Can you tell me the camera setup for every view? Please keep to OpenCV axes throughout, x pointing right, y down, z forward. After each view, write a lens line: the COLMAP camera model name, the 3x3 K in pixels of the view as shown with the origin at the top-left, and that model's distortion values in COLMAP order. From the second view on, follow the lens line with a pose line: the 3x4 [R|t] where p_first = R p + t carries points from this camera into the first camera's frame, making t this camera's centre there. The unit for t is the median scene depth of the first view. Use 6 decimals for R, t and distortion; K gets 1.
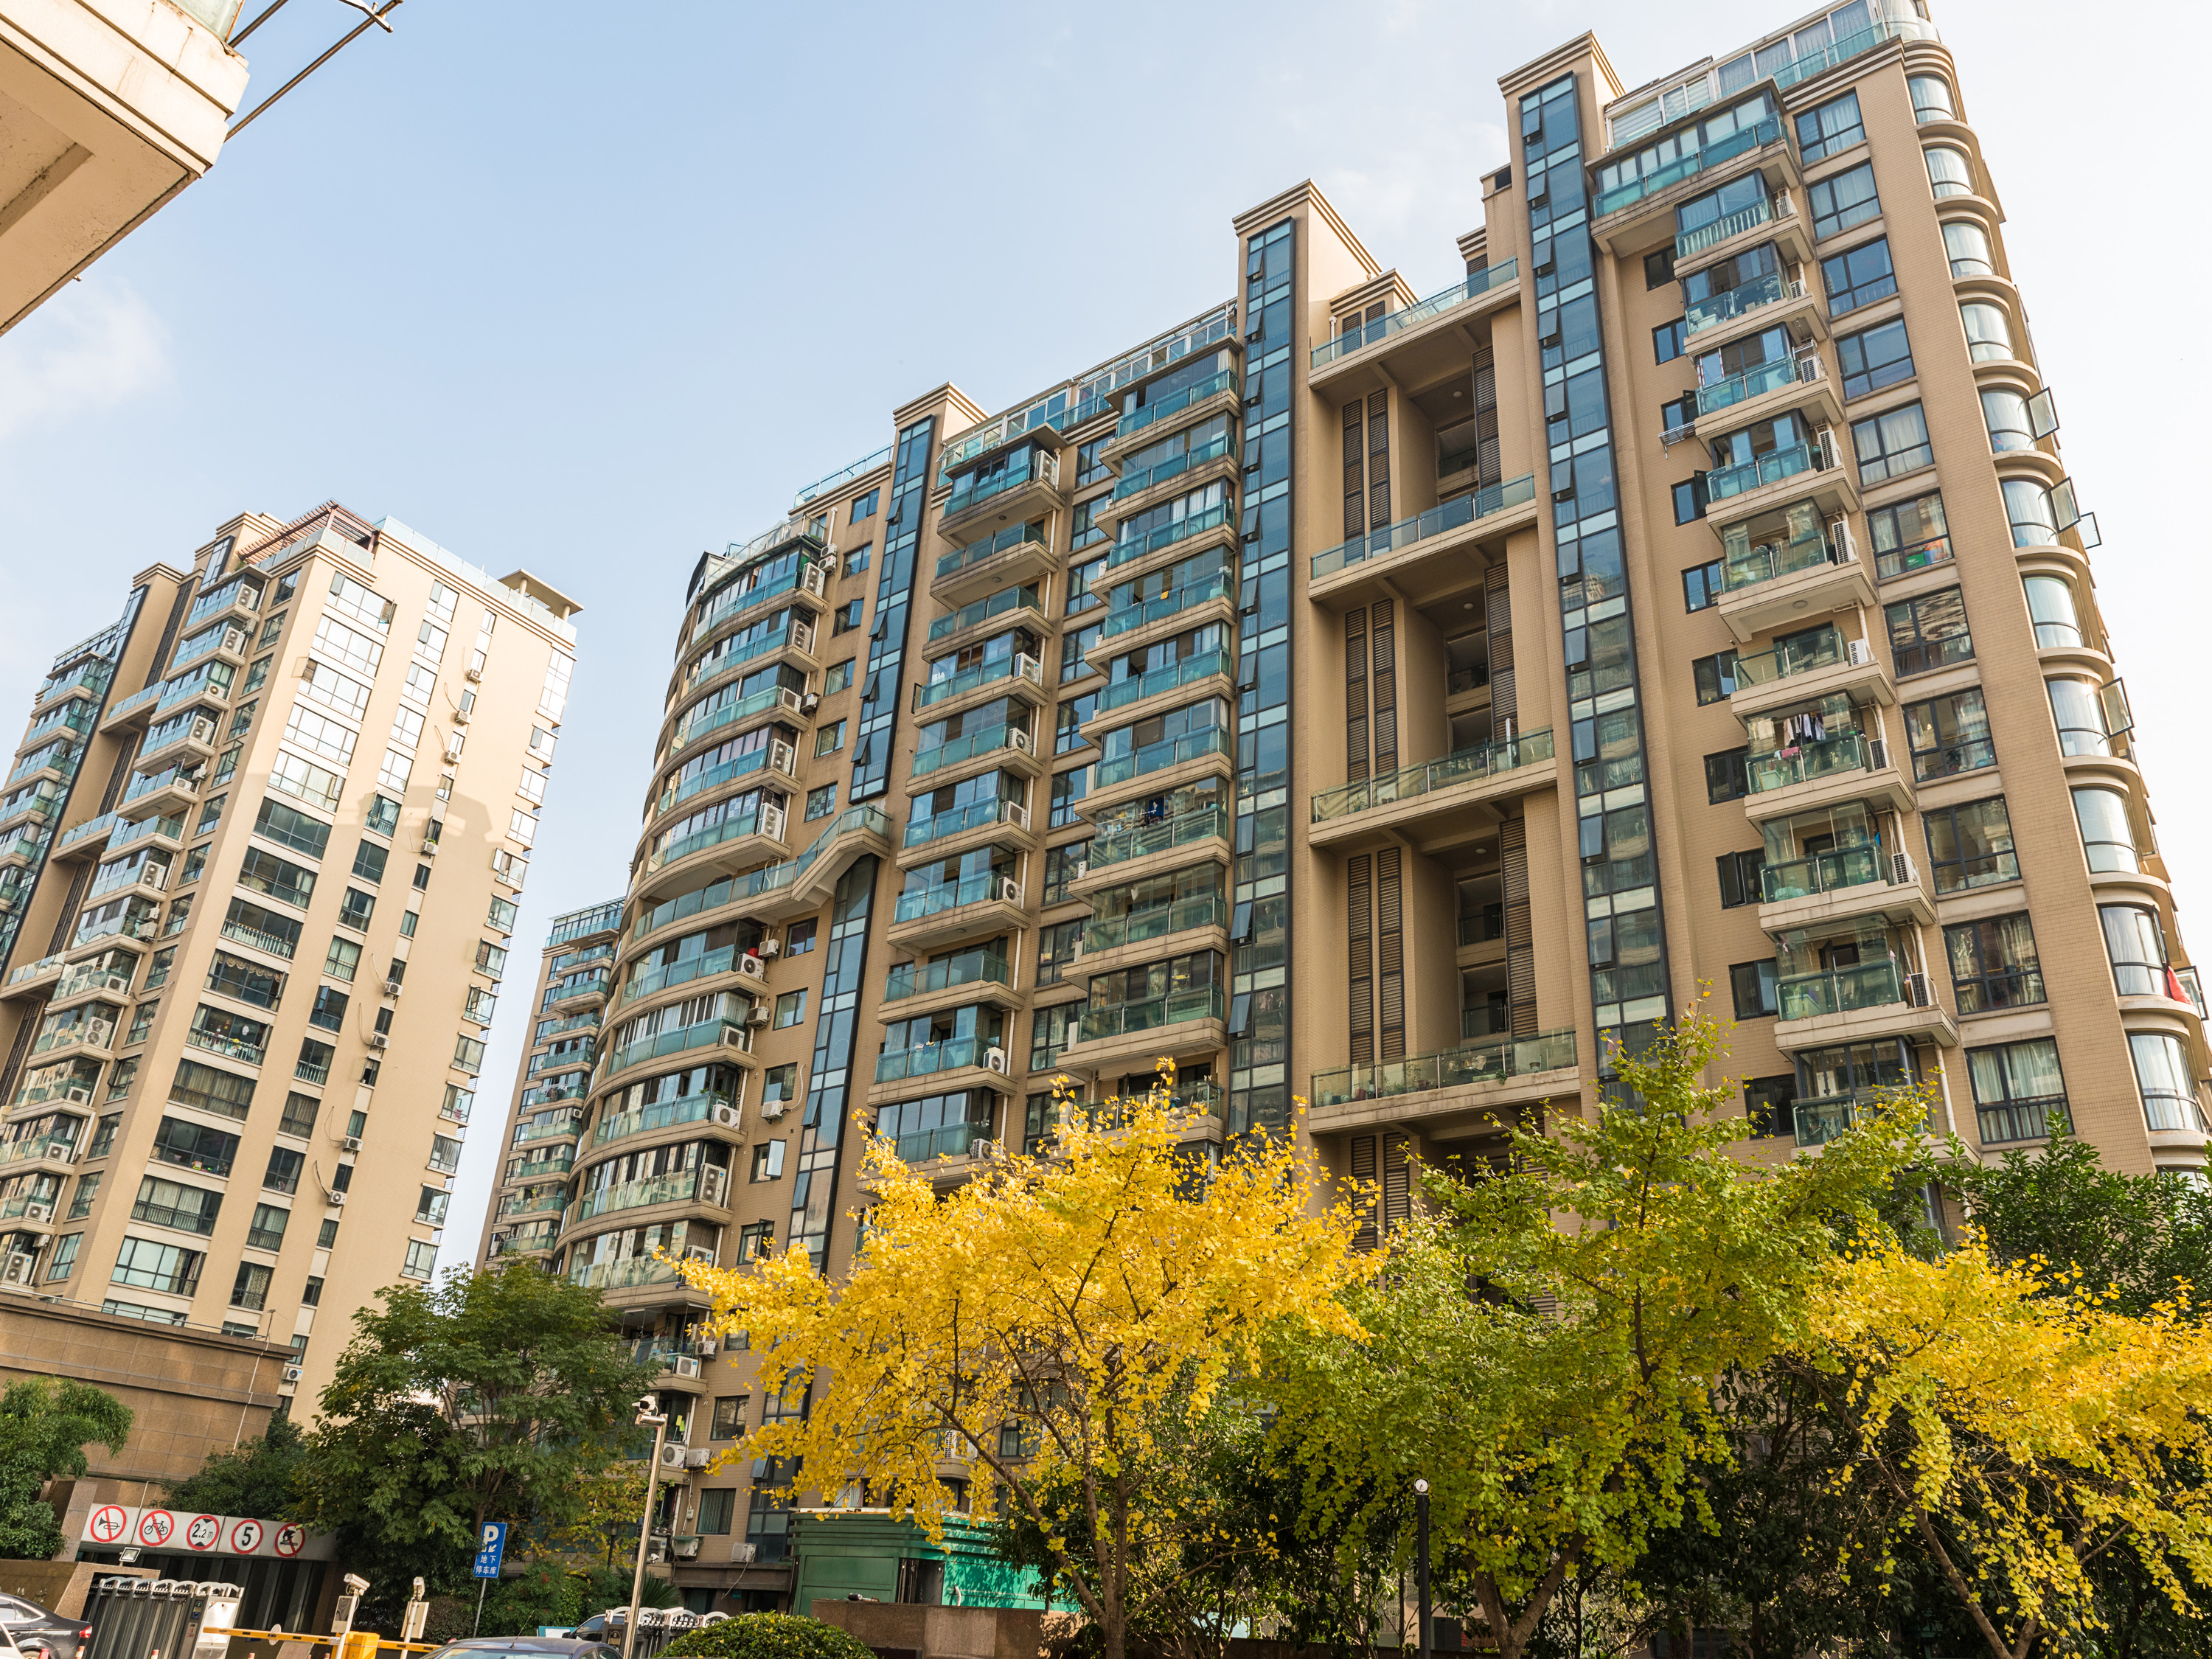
lens RADIAL K [[1656.1, 0, 1106.0], [0, 1656.1, 829.5], [0, 0, 1]] dist [-0.000249, 0.001939]
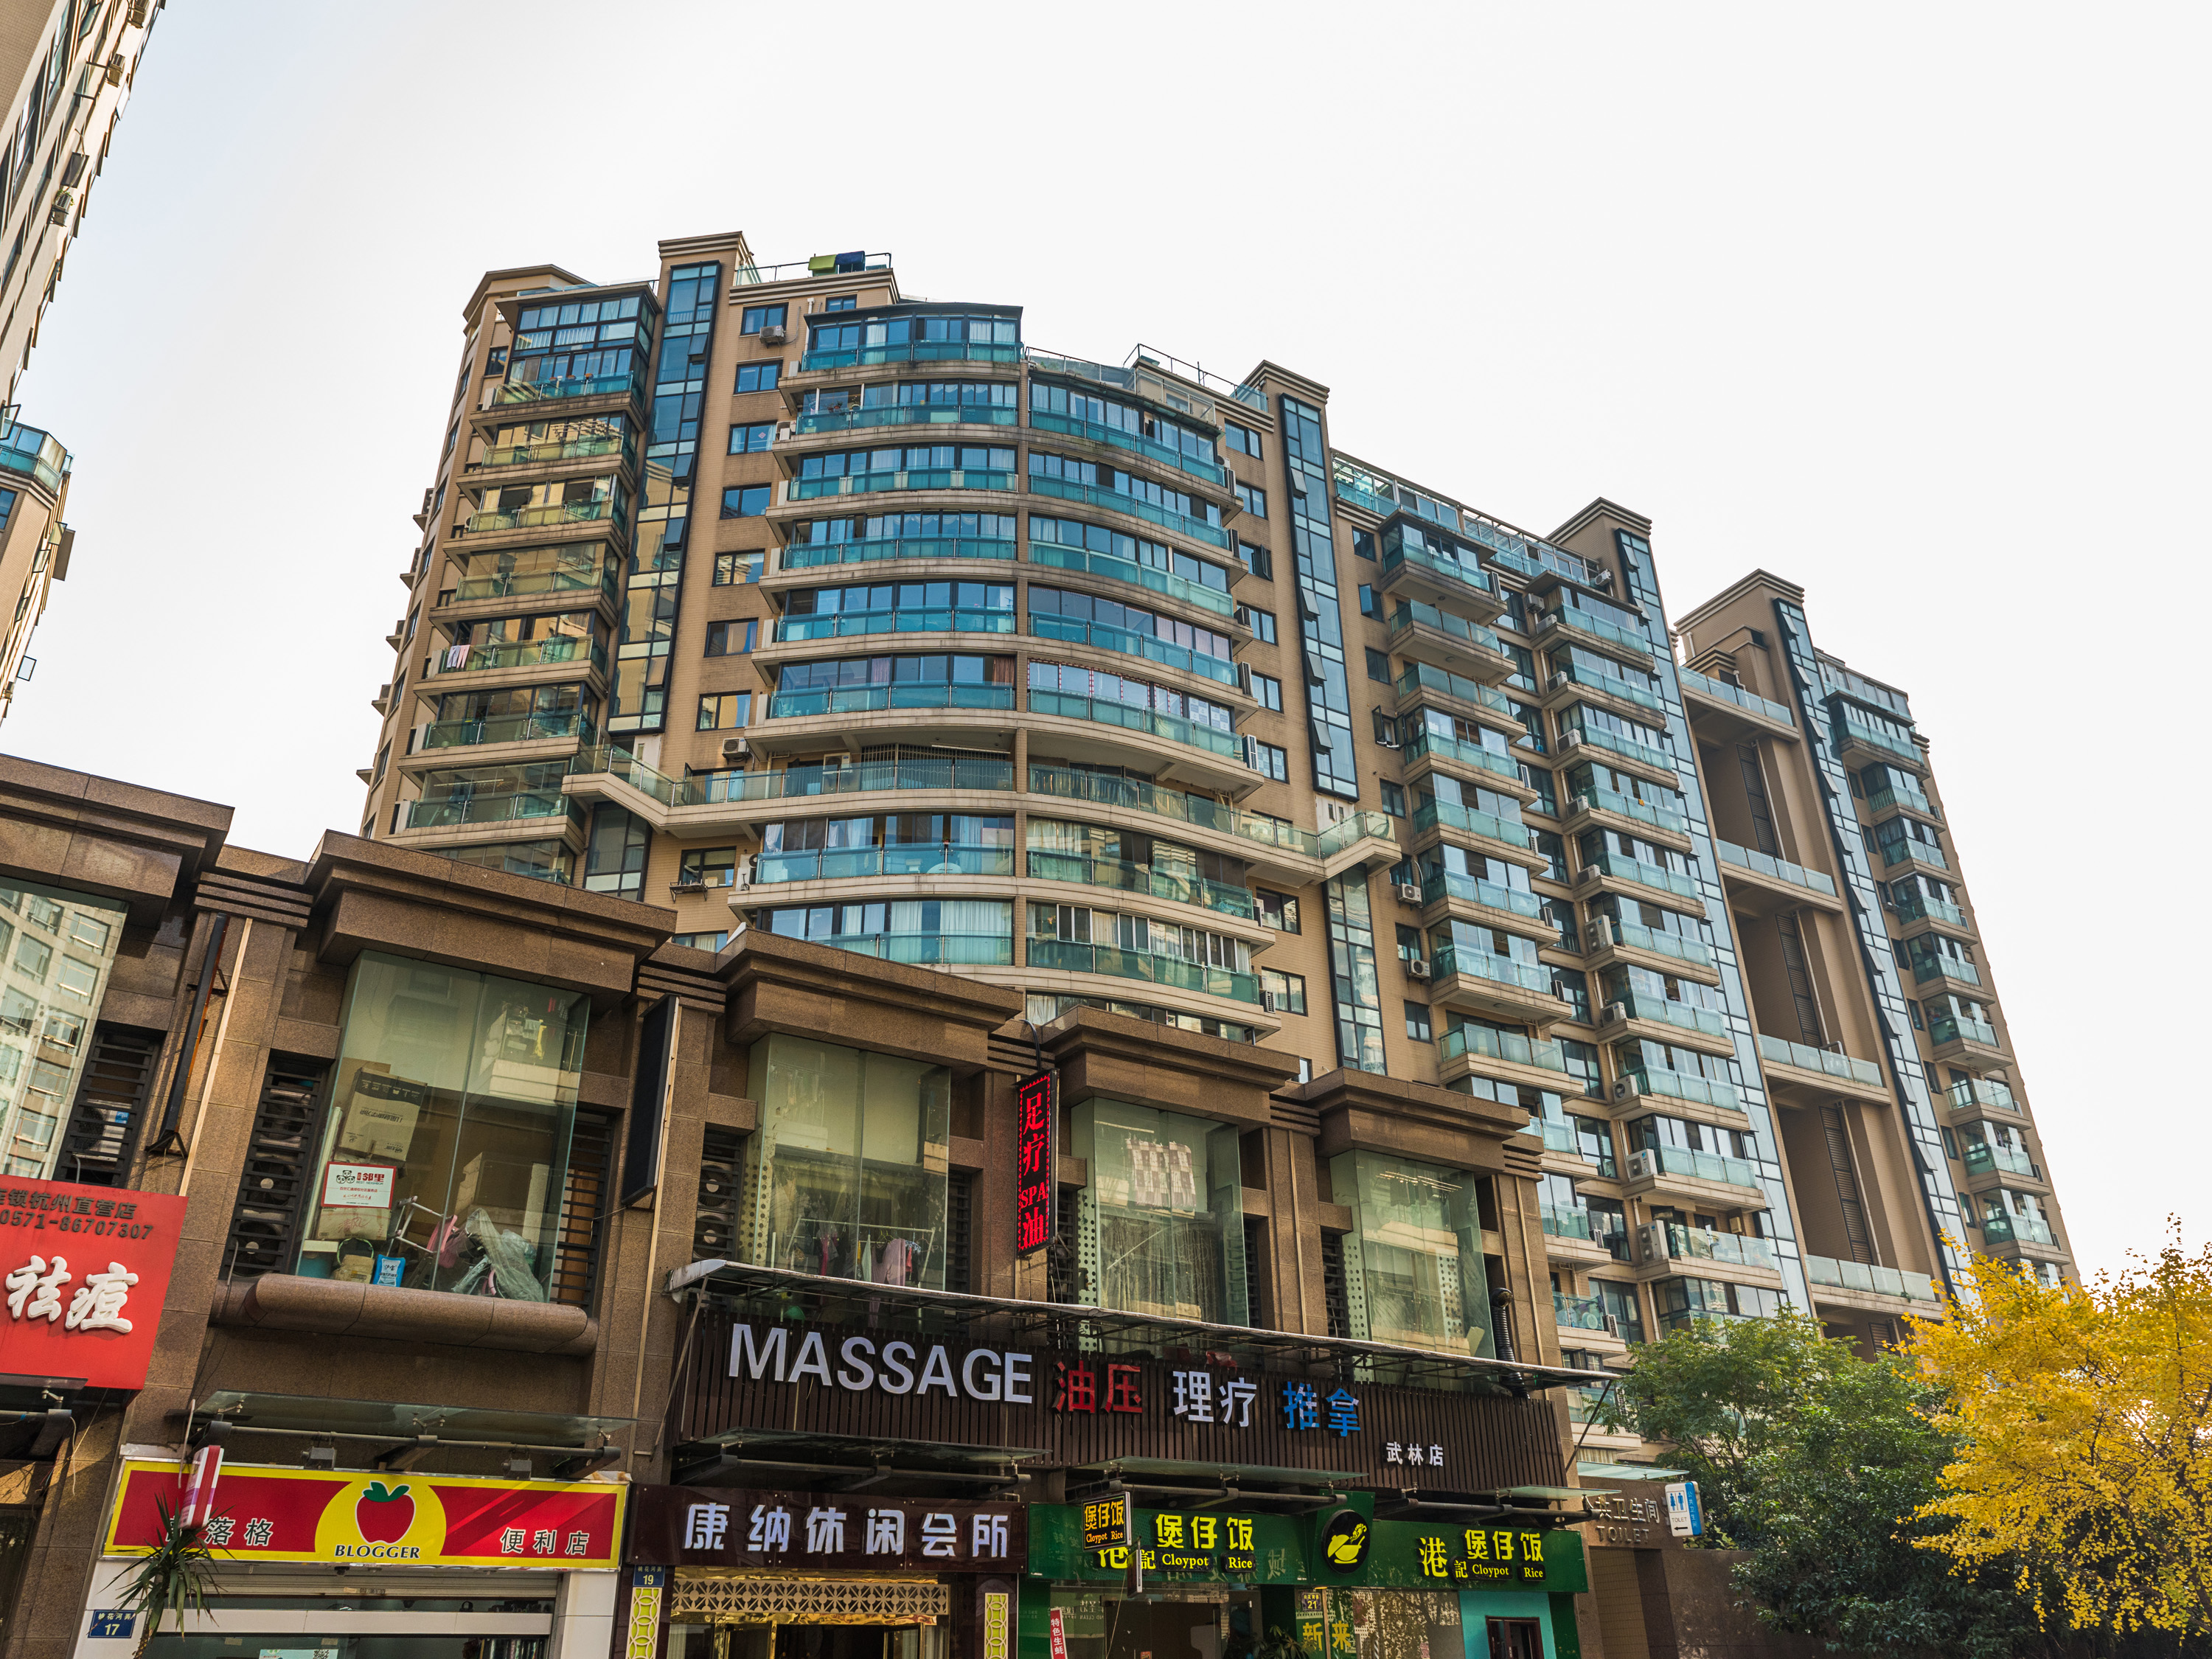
lens RADIAL K [[1616.0, 0, 1102.4], [0, 1616.0, 875.7], [0, 0, 1]] dist [0.003124, 0.000820]
pose [[0.379409, 0.368064, 0.848868, -0.734328], [-0.383057, 0.897633, -0.217998, 0.208751], [-0.842209, -0.242455, 0.481560, 0.517403]]
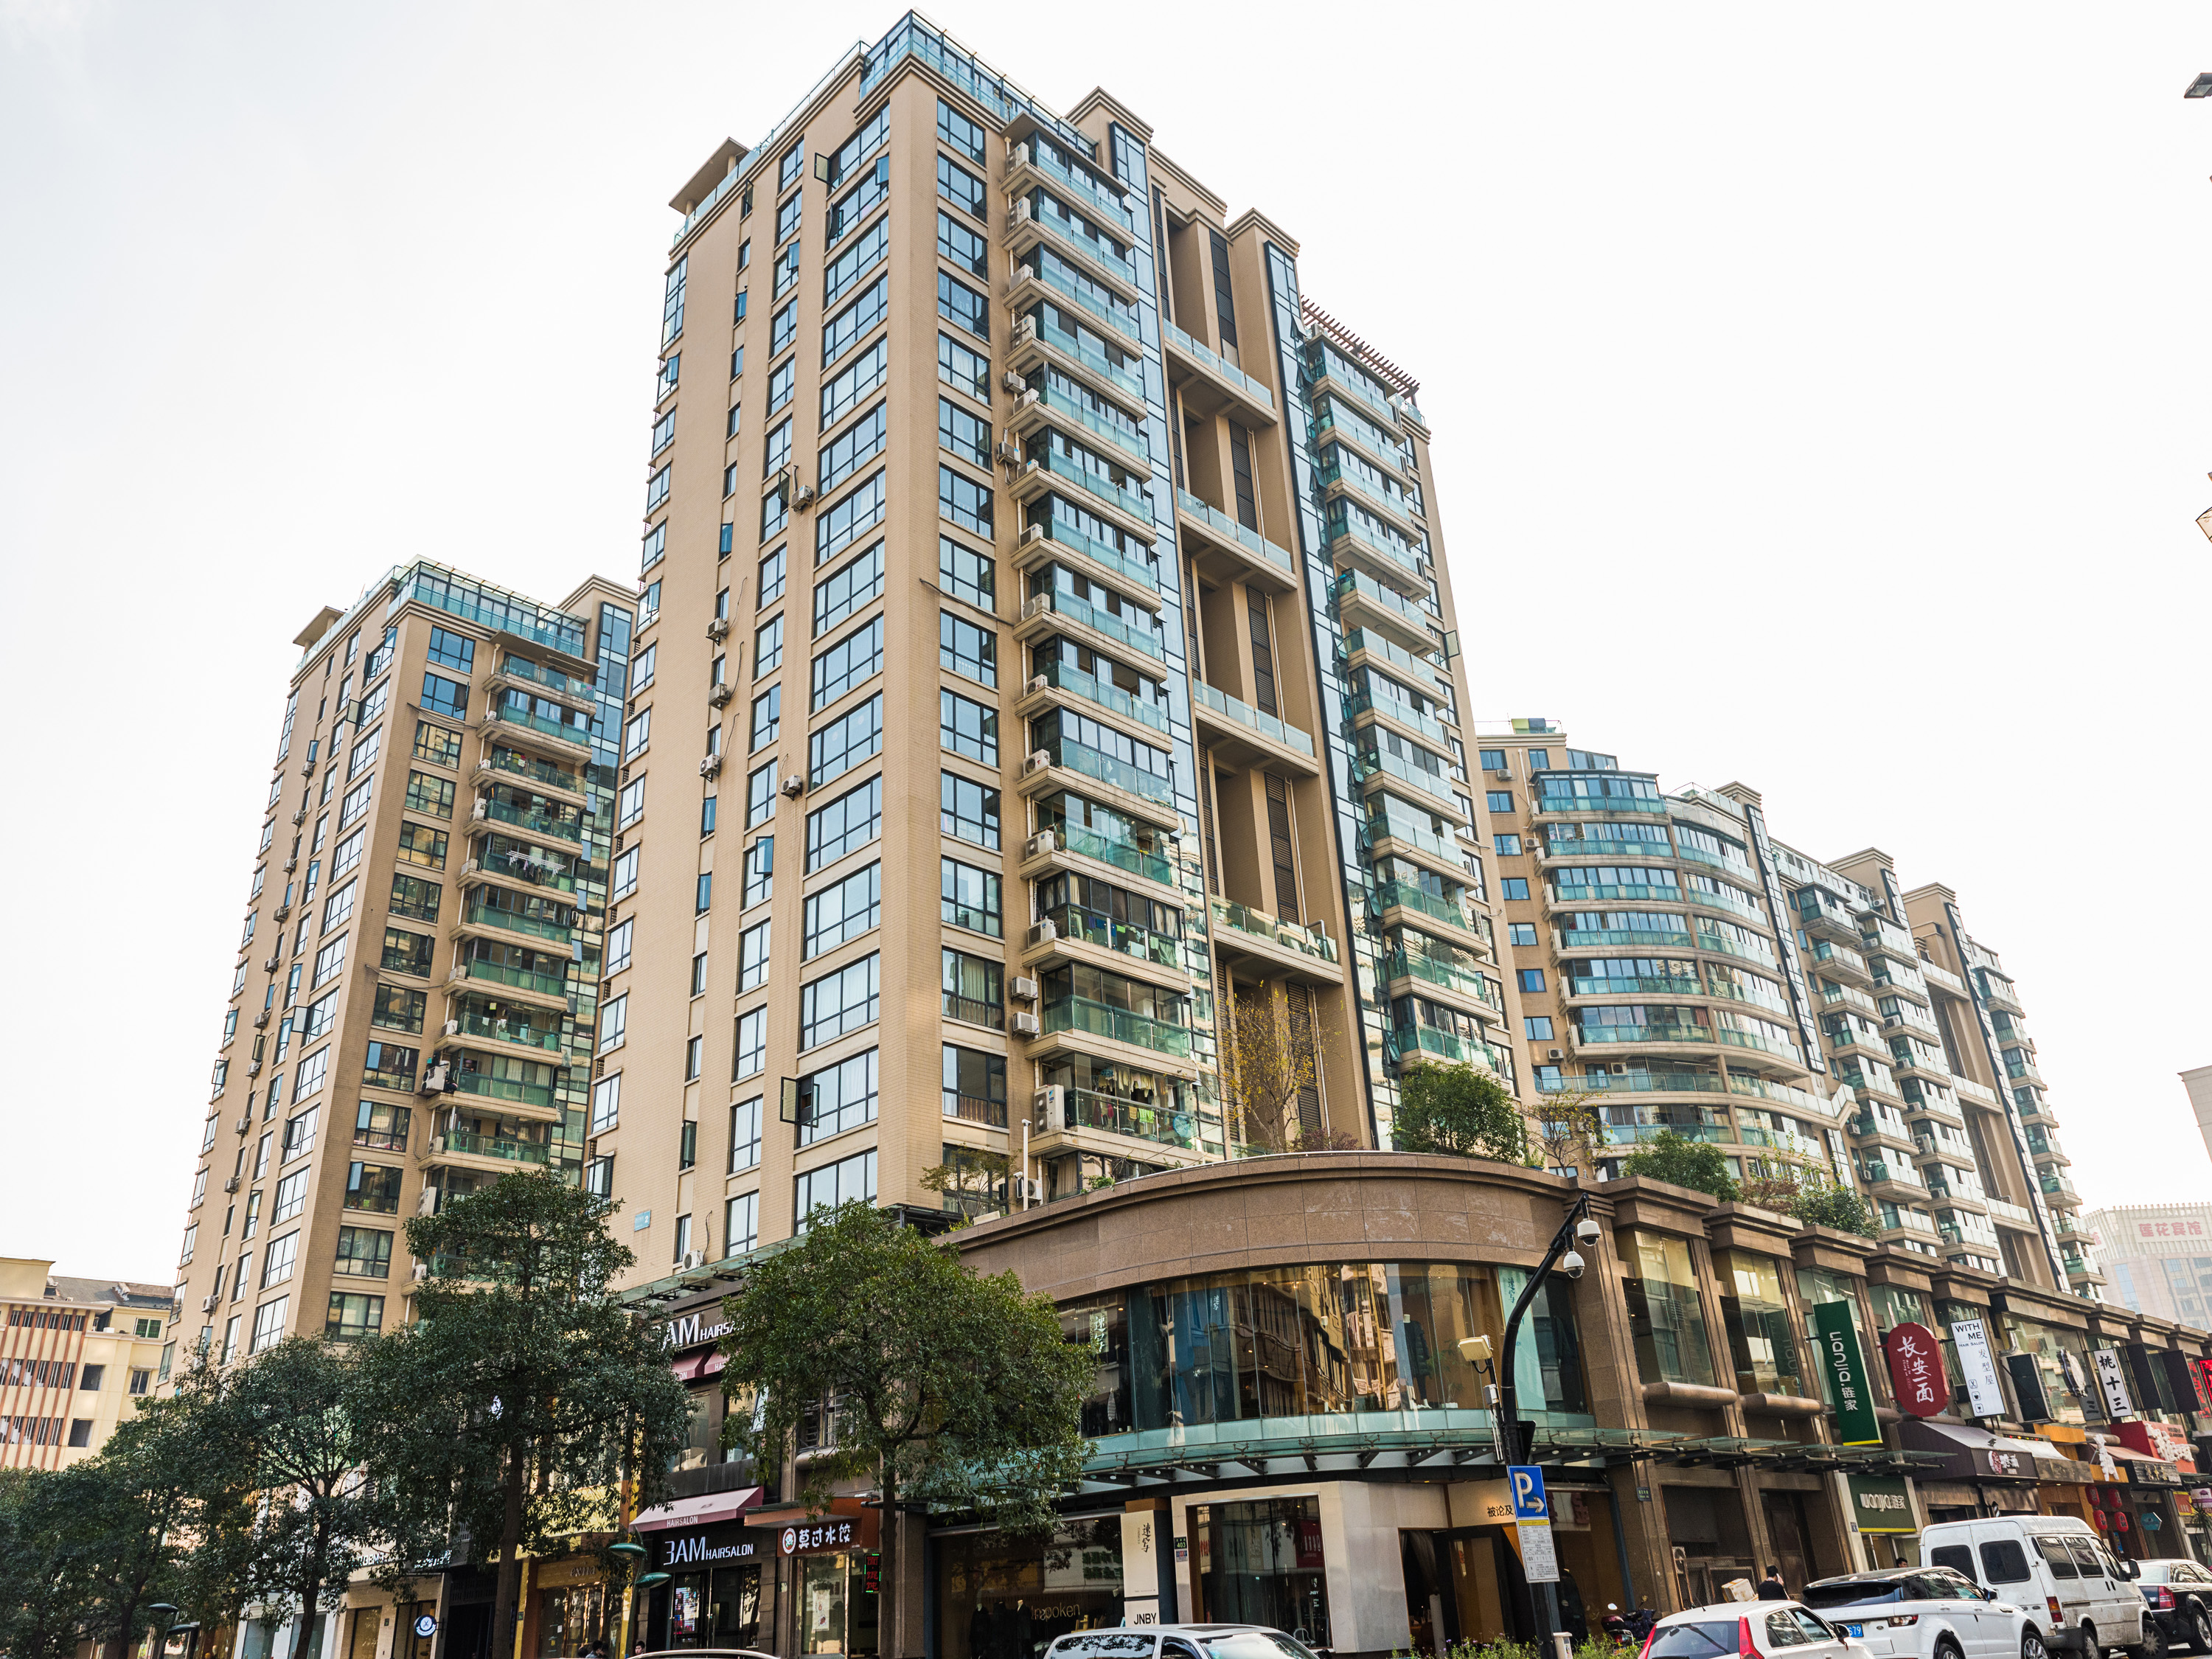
lens RADIAL K [[1700.4, 0, 1106.0], [0, 1700.4, 829.5], [0, 0, 1]] dist [0.003046, -0.005425]
pose [[0.183832, 0.378949, 0.906975, -1.444816], [-0.377812, 0.879060, -0.290709, 0.401106], [-0.907449, -0.289224, 0.304771, 0.929317]]
